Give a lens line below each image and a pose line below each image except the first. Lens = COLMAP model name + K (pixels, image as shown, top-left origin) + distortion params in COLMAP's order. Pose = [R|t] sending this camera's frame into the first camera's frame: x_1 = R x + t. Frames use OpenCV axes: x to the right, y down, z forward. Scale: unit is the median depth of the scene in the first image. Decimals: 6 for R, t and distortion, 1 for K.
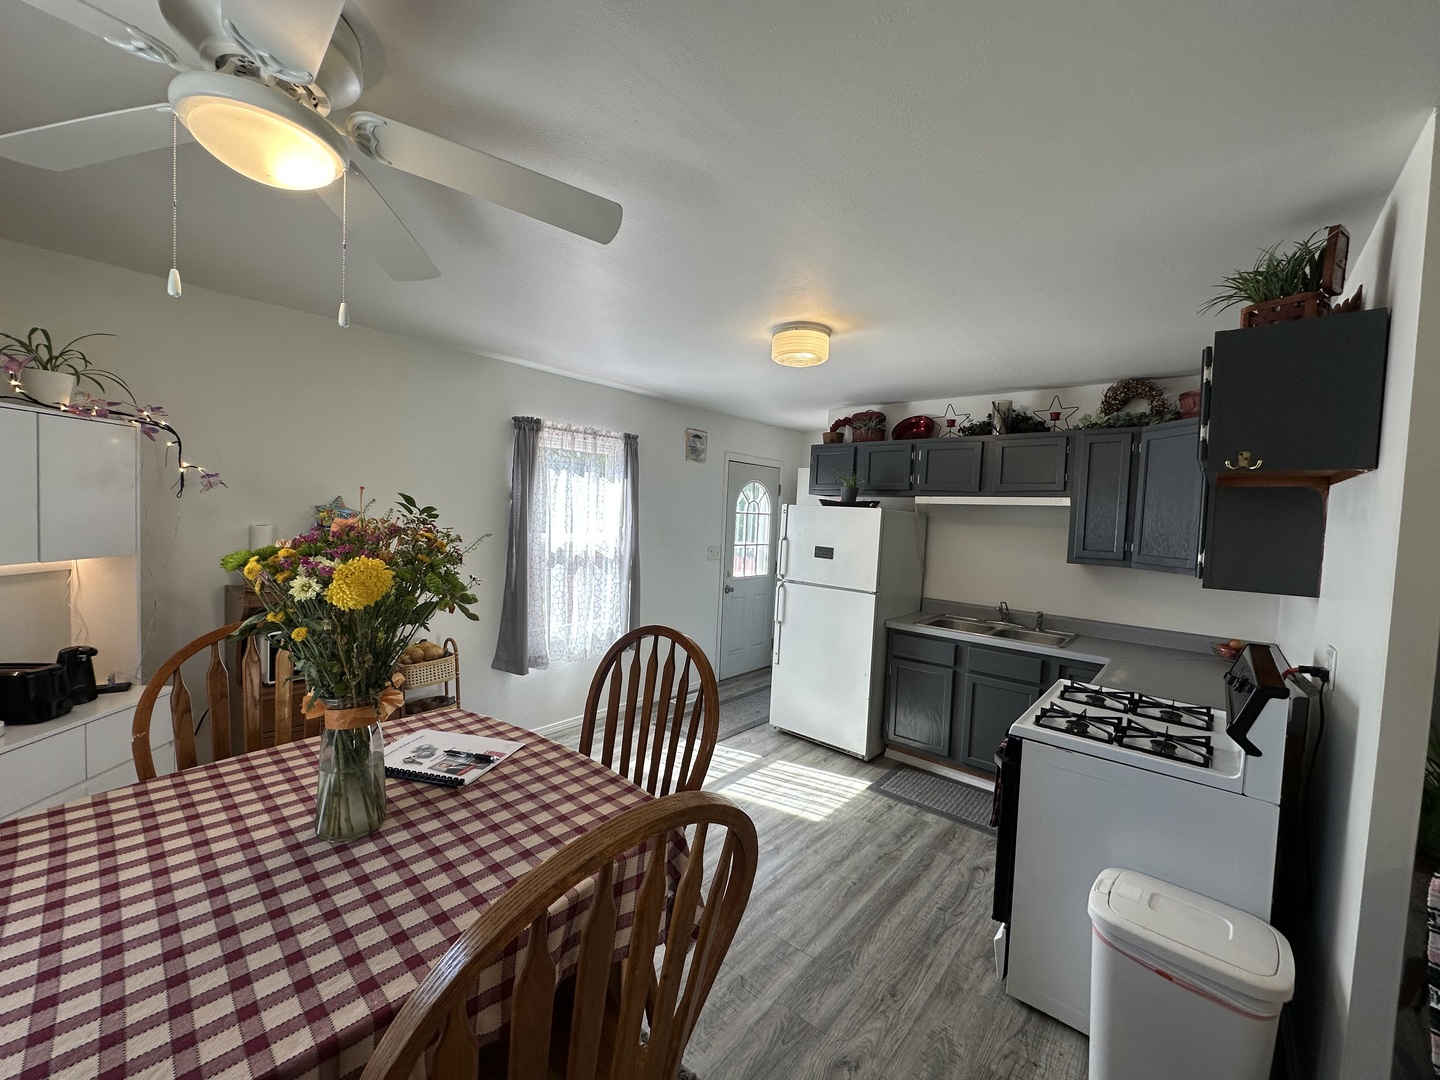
lens RADIAL K [[573.0, 0, 720.0], [0, 573.0, 540.0], [0, 0, 1]] dist [0.000296, 0.000137]
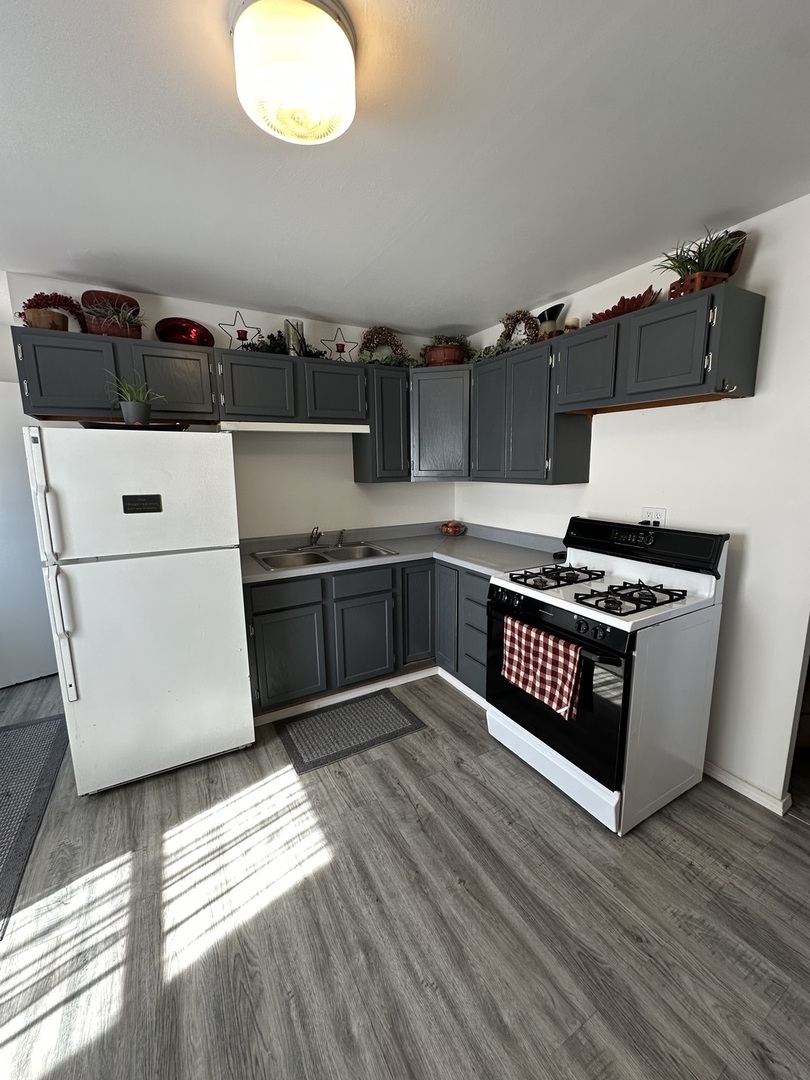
lens RADIAL K [[429.7, 0, 405.0], [0, 429.7, 540.0], [0, 0, 1]] dist [0.000296, 0.000137]
pose [[0.336320, -0.208709, 0.918330, -0.183224], [0.073367, 0.977976, 0.195396, -0.012160], [-0.938886, 0.001660, 0.344225, 0.591204]]
